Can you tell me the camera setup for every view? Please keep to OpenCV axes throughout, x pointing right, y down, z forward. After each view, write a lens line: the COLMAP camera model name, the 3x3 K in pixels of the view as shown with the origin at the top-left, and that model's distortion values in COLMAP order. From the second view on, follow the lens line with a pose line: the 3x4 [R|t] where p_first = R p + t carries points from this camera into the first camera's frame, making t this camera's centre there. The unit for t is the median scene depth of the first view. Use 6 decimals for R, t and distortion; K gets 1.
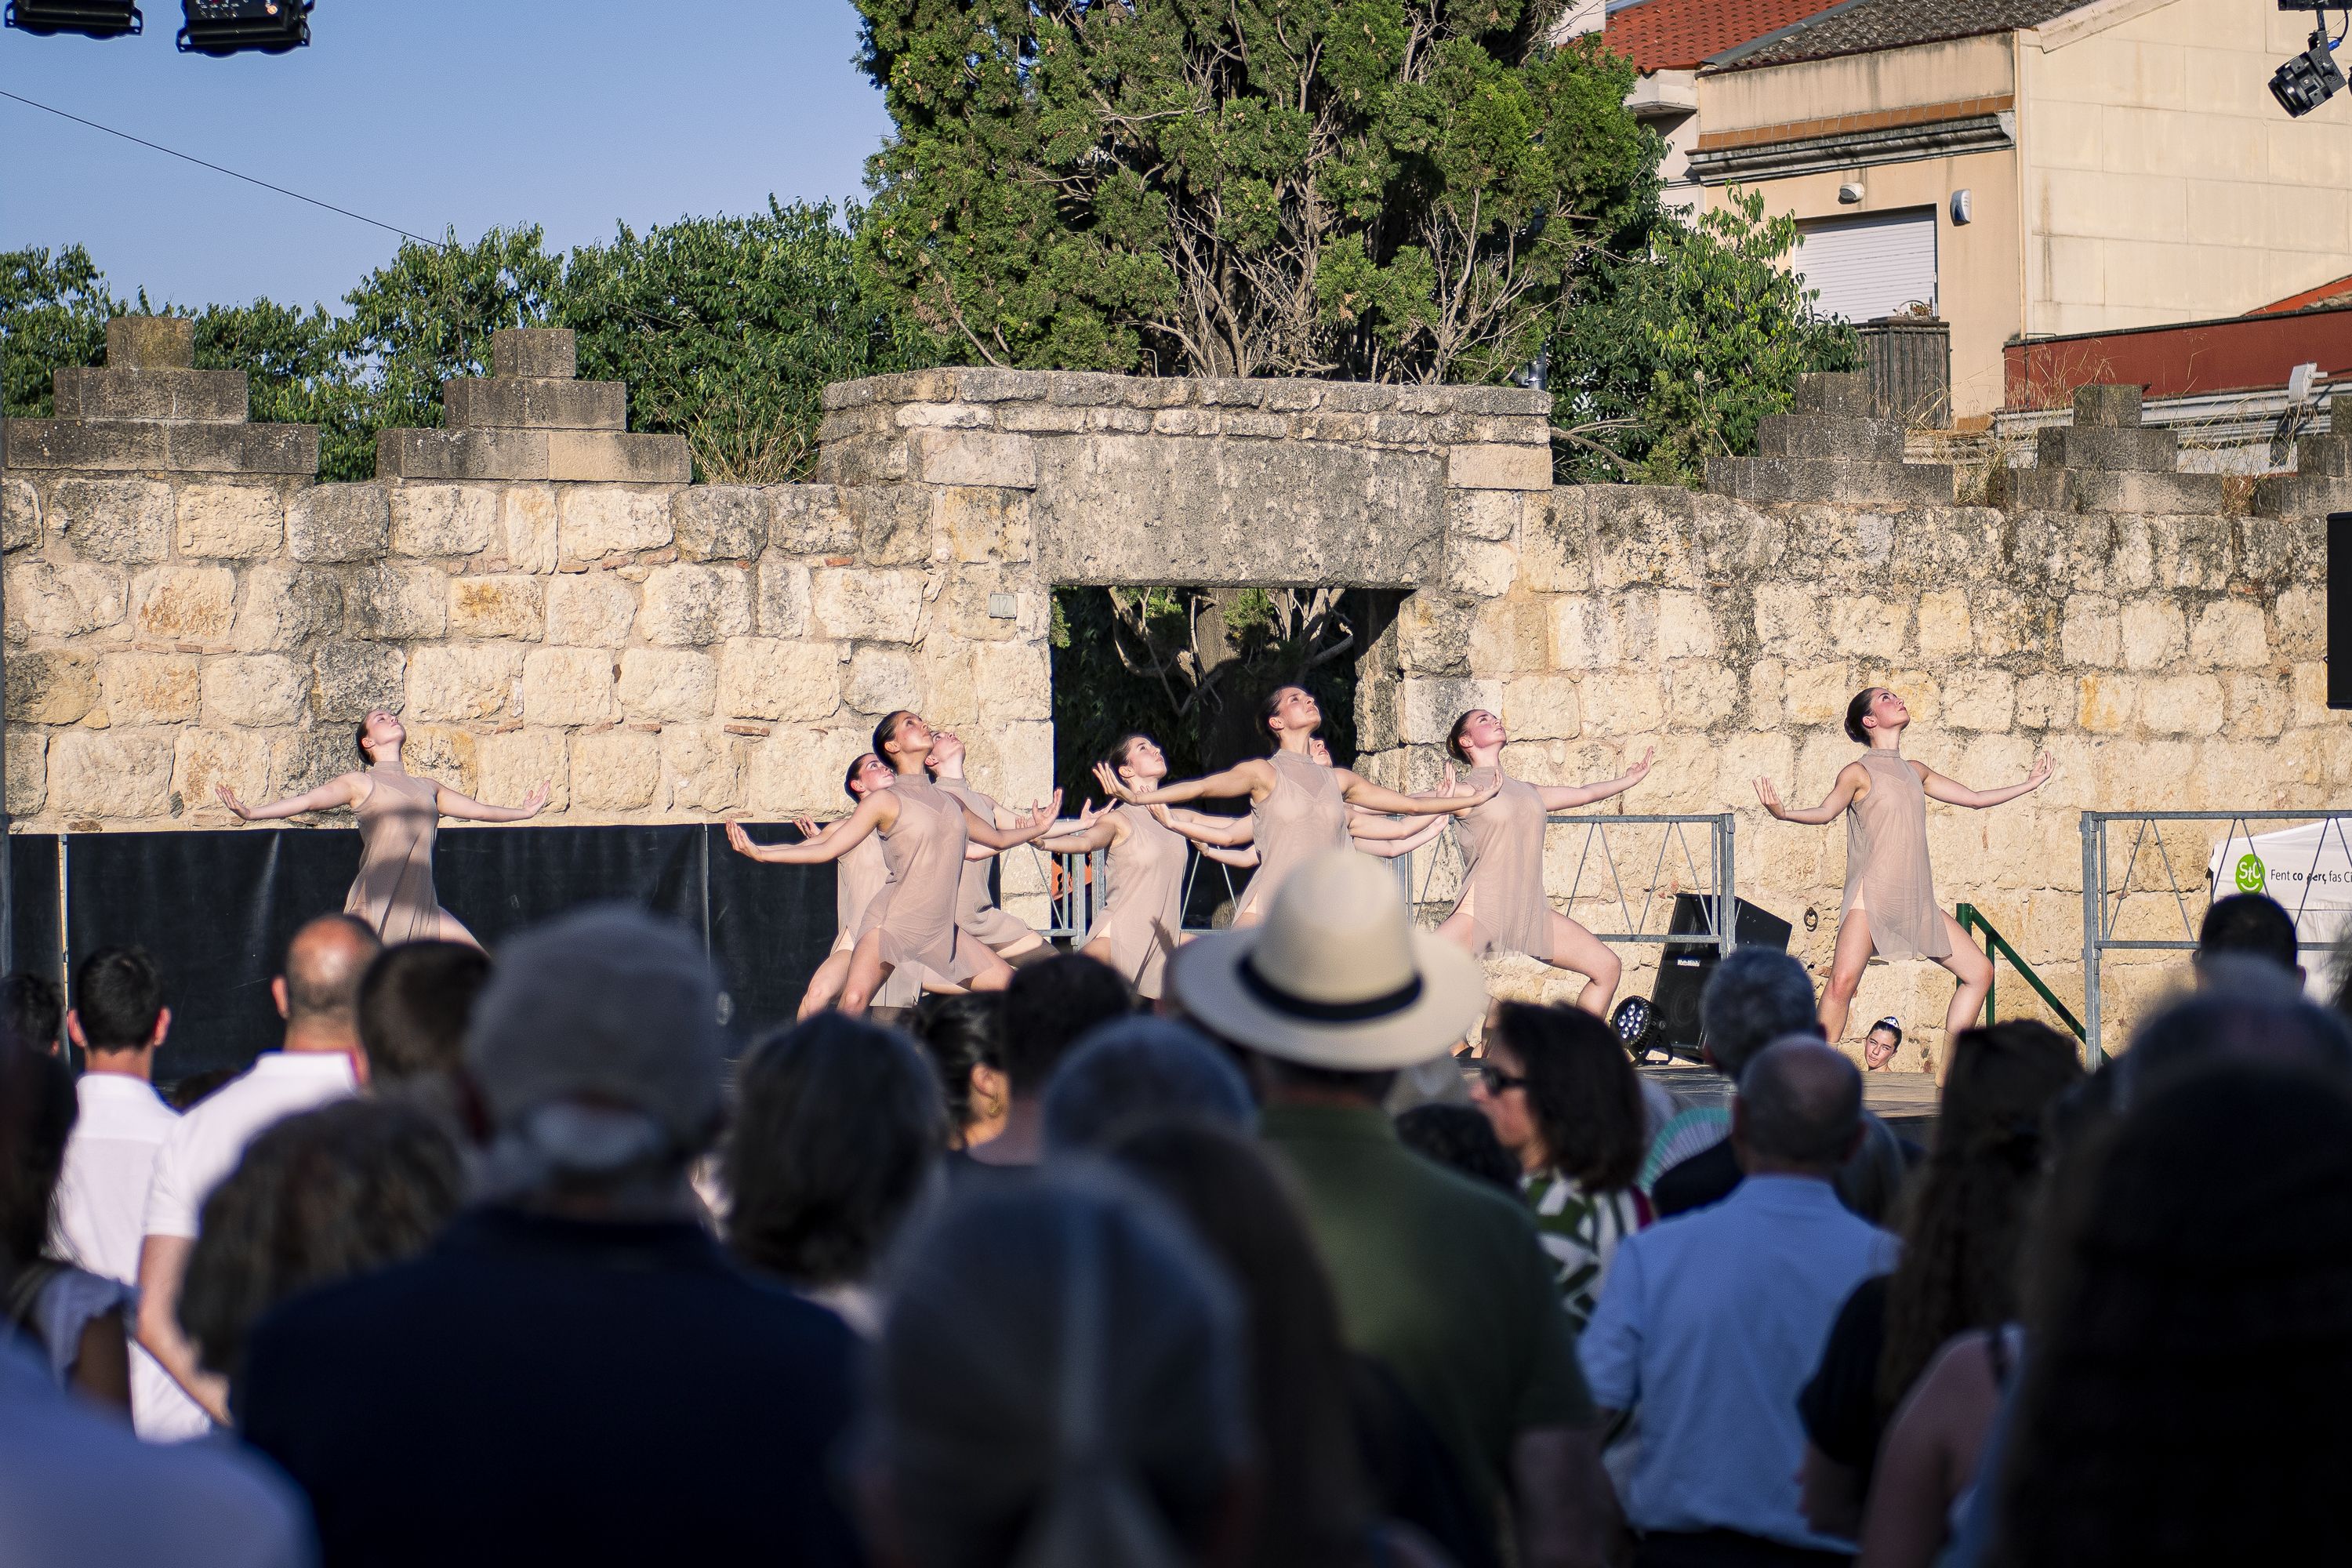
lens RADIAL K [[7866.7, 0, 1172.8], [0, 7866.7, 515.9], [0, 0, 1]] dist [0.177824, 0.365558]
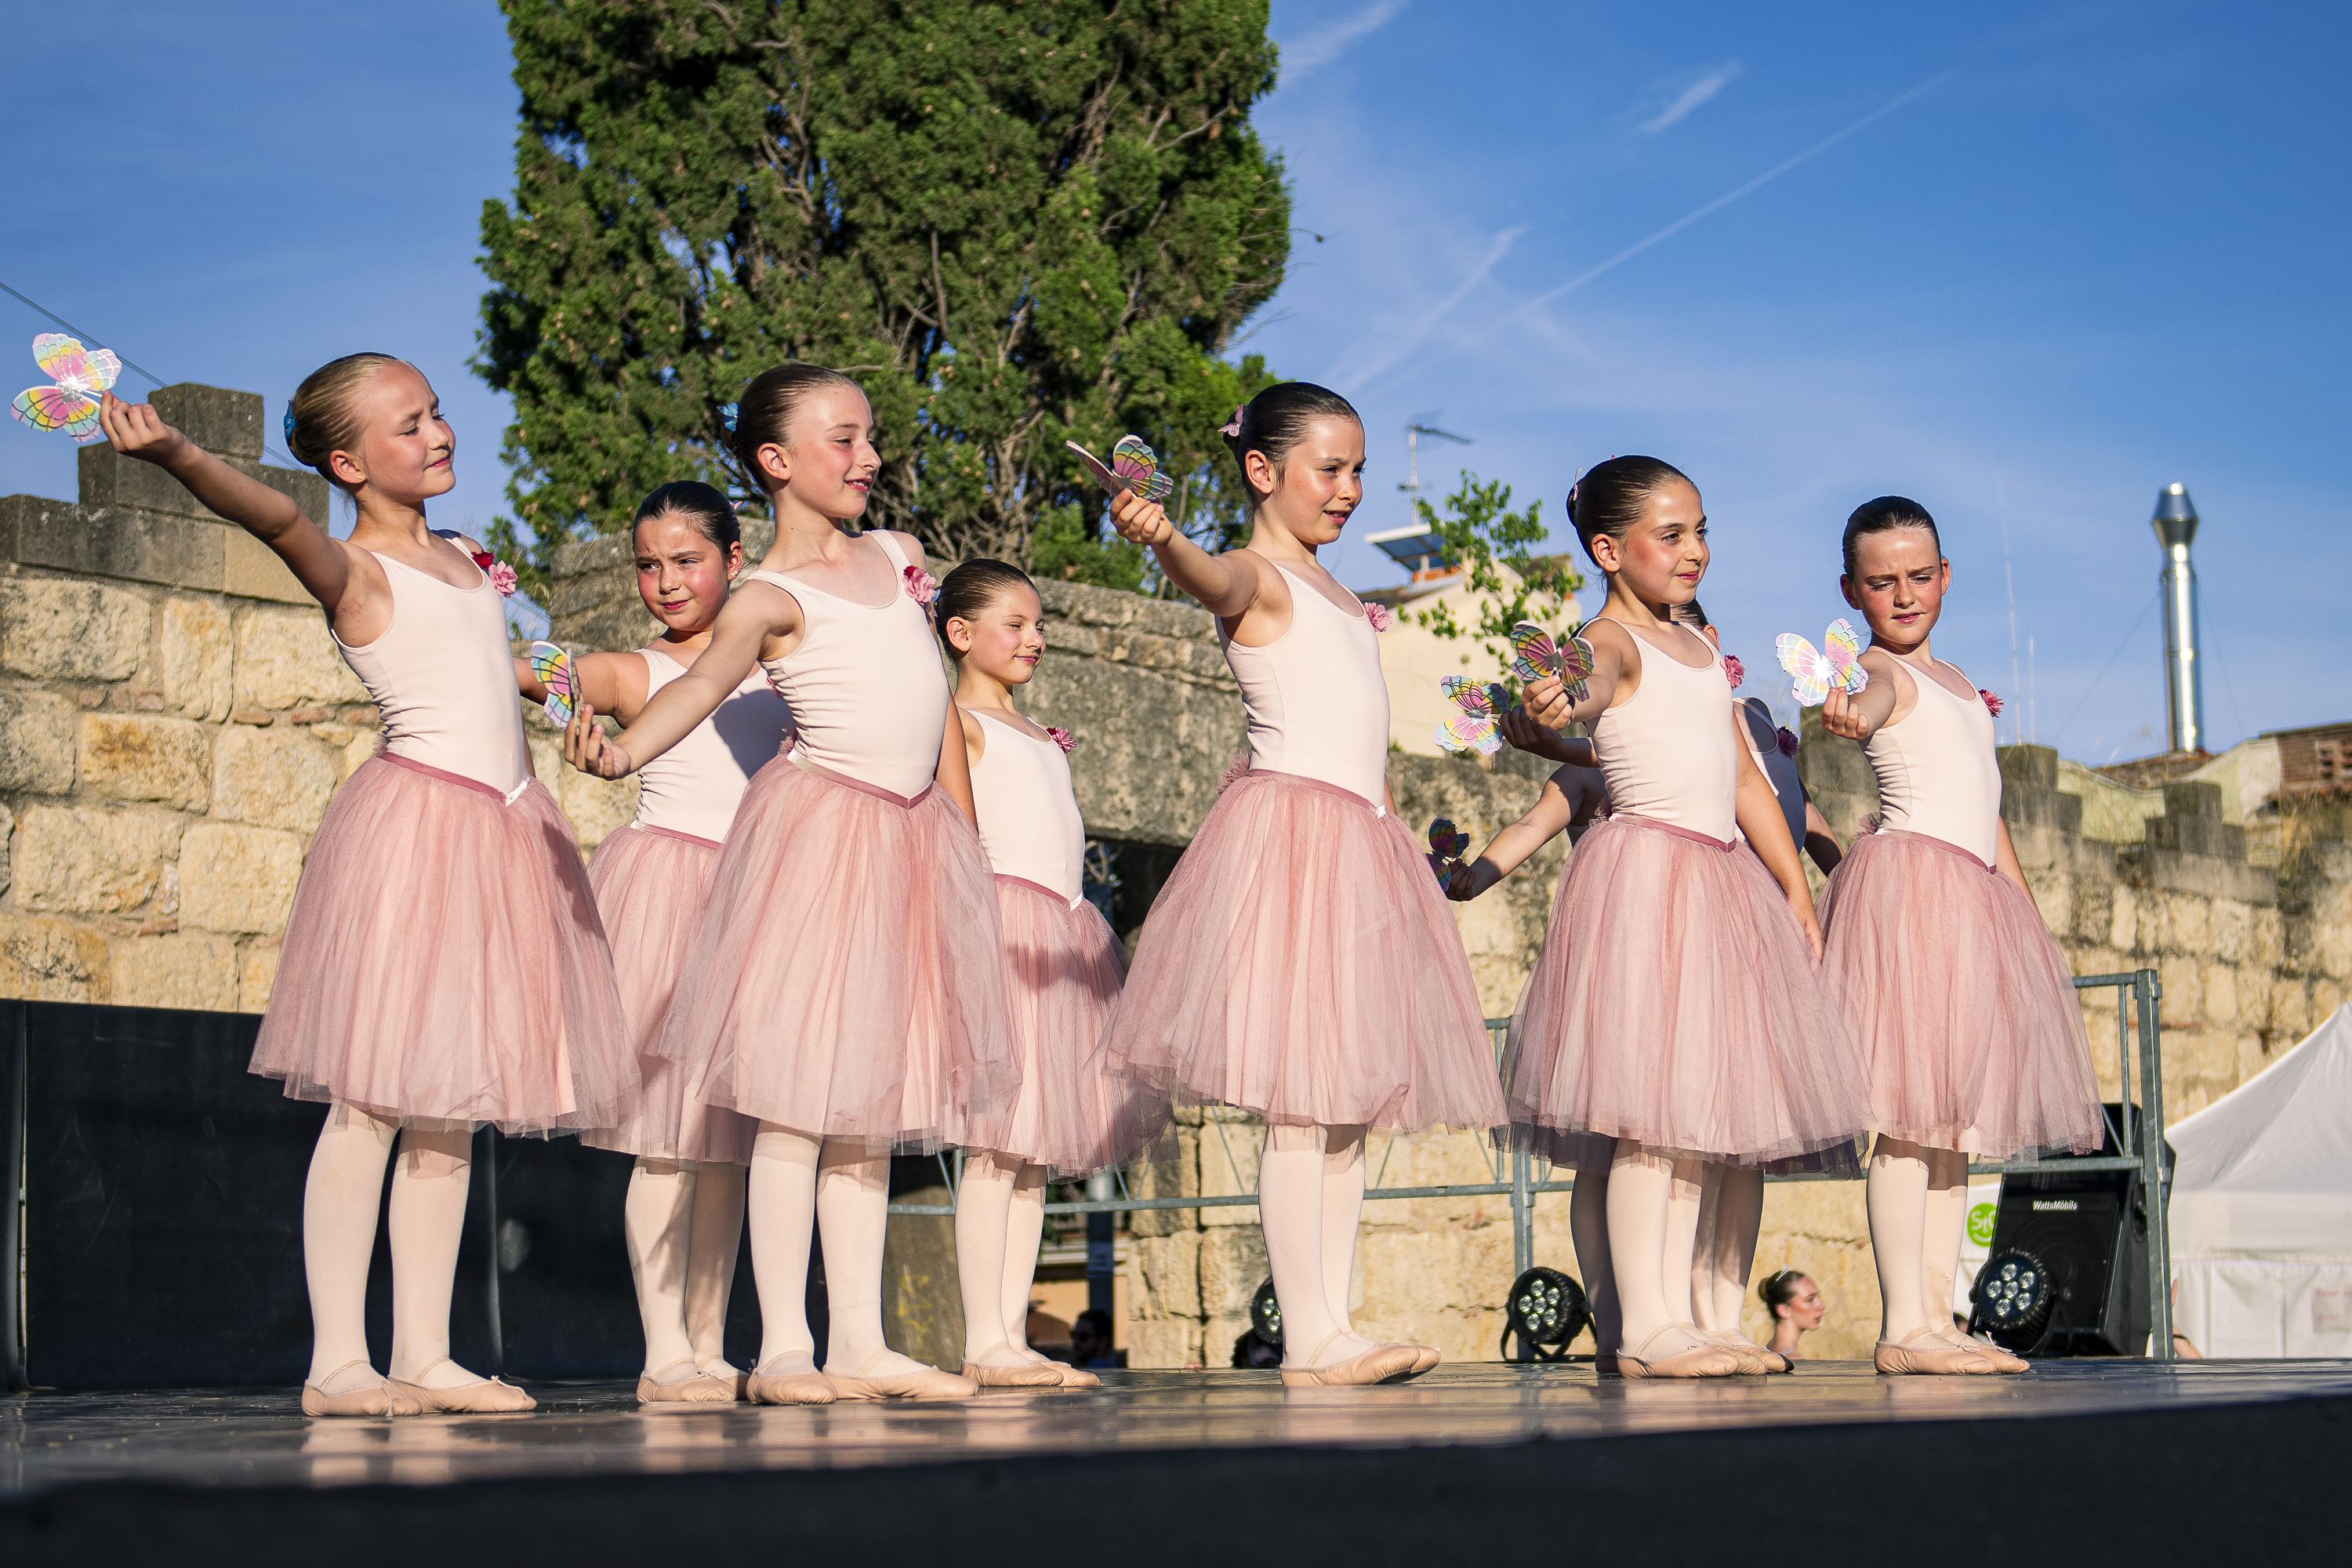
lens RADIAL K [[4414.0, 0, 1279.0], [0, 4414.0, 712.9], [0, 0, 1]] dist [0.083828, -0.002351]
pose [[0.976678, 0.028701, 0.212781, -0.069189], [-0.005392, 0.993992, -0.109324, 0.049252], [-0.214640, 0.105627, 0.970965, 0.570289]]
